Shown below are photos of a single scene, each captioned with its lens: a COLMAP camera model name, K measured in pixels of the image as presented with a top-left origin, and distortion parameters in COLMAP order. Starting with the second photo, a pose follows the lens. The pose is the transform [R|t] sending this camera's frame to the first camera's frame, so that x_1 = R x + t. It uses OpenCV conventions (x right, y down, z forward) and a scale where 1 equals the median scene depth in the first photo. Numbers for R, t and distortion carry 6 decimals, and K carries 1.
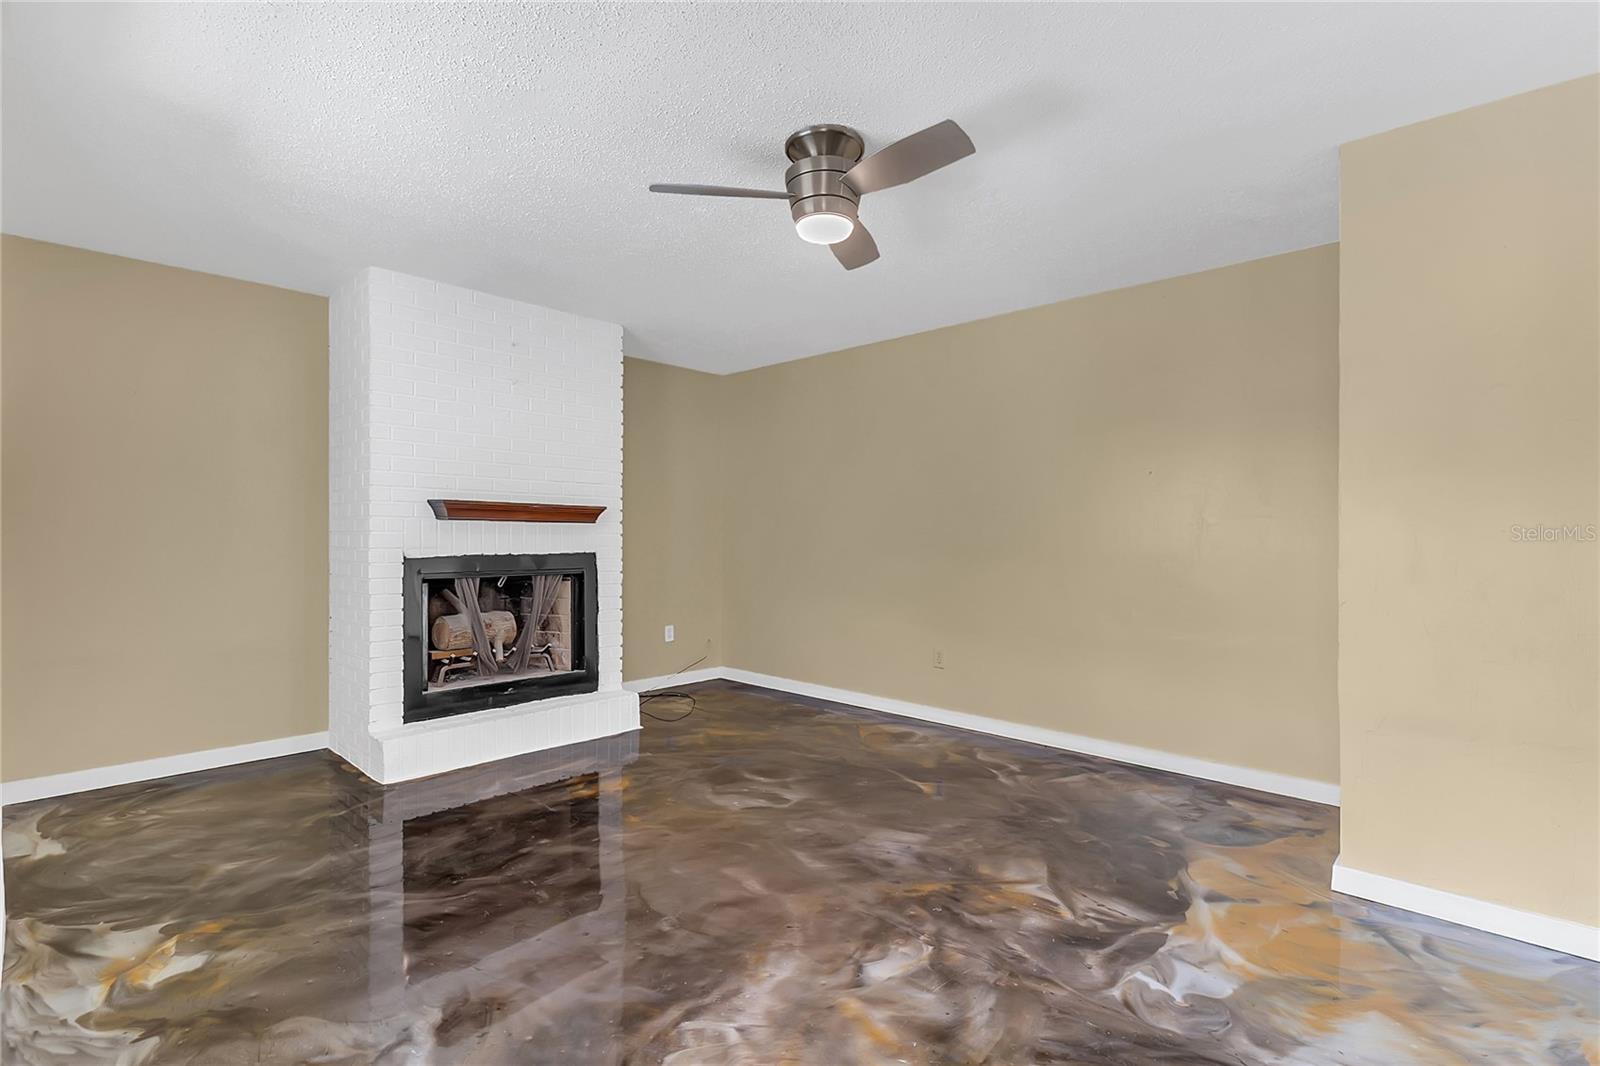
lens RADIAL K [[760.3, 0, 800.0], [0, 760.3, 533.0], [0, 0, 1]] dist [0.002748, -0.006535]
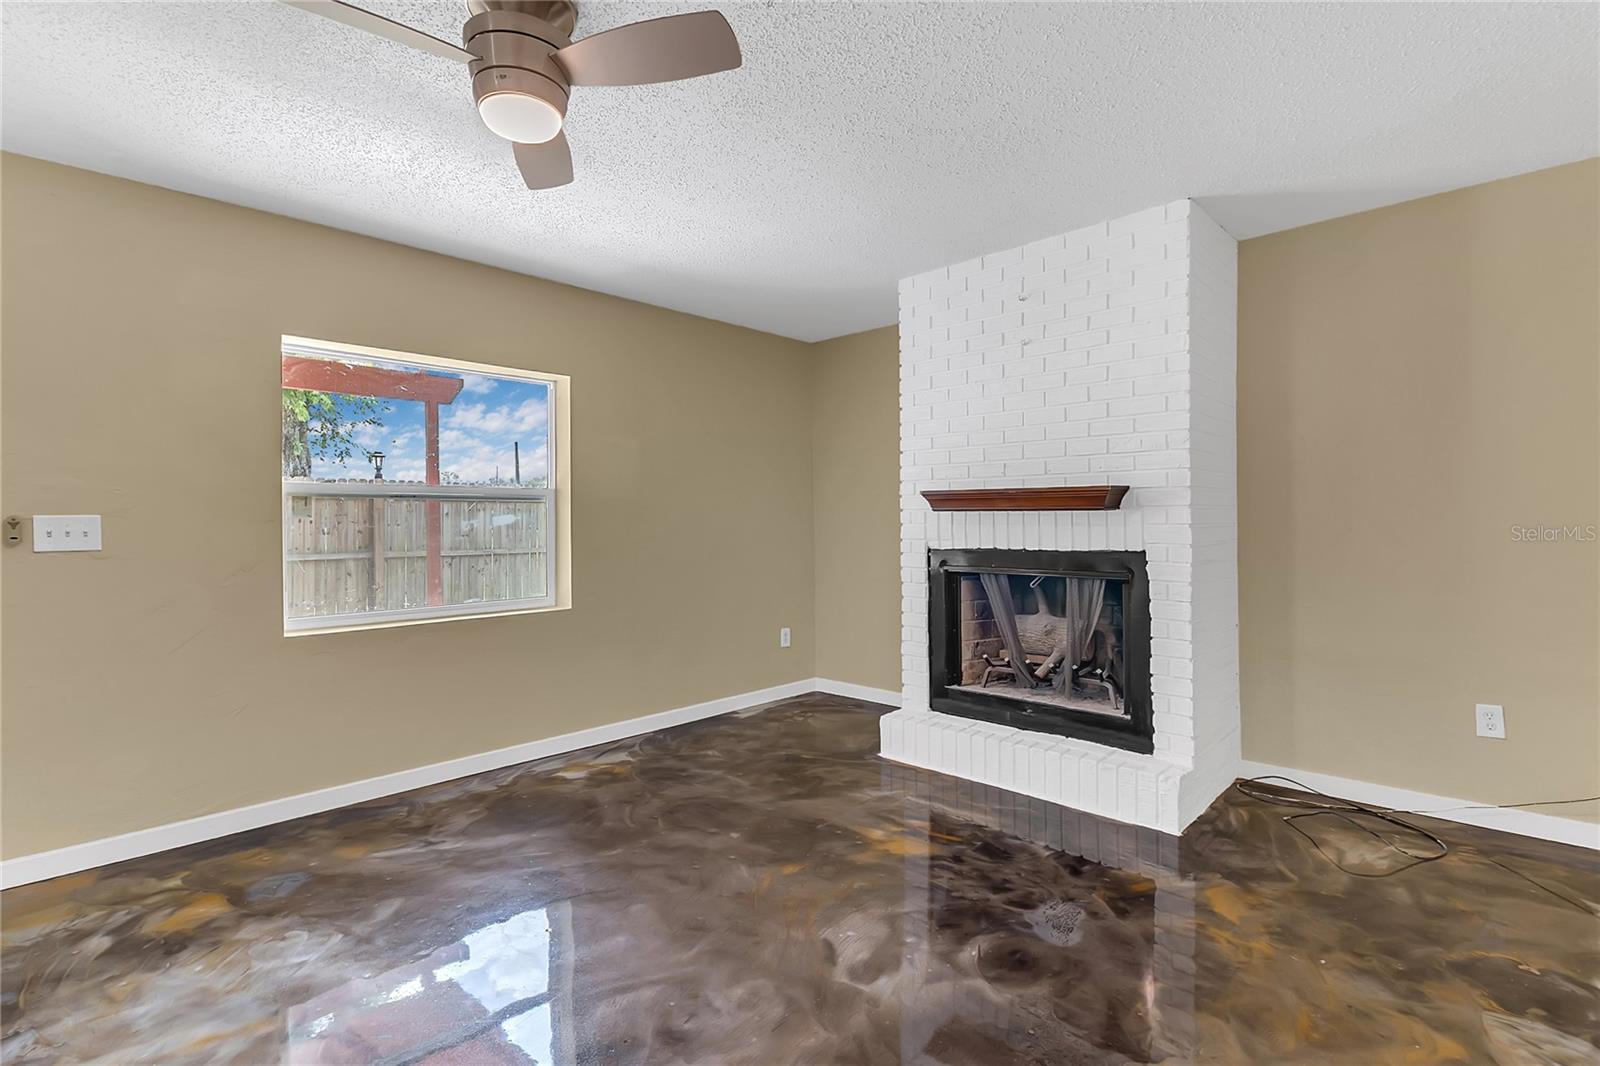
lens RADIAL K [[753.6, 0, 798.7], [0, 753.6, 528.4], [0, 0, 1]] dist [0.007345, -0.007400]
pose [[-0.013978, 0.007562, -0.999874, 0.480453], [0.010724, 0.999915, 0.007412, -0.004240], [0.999845, -0.010619, -0.014058, 0.808914]]
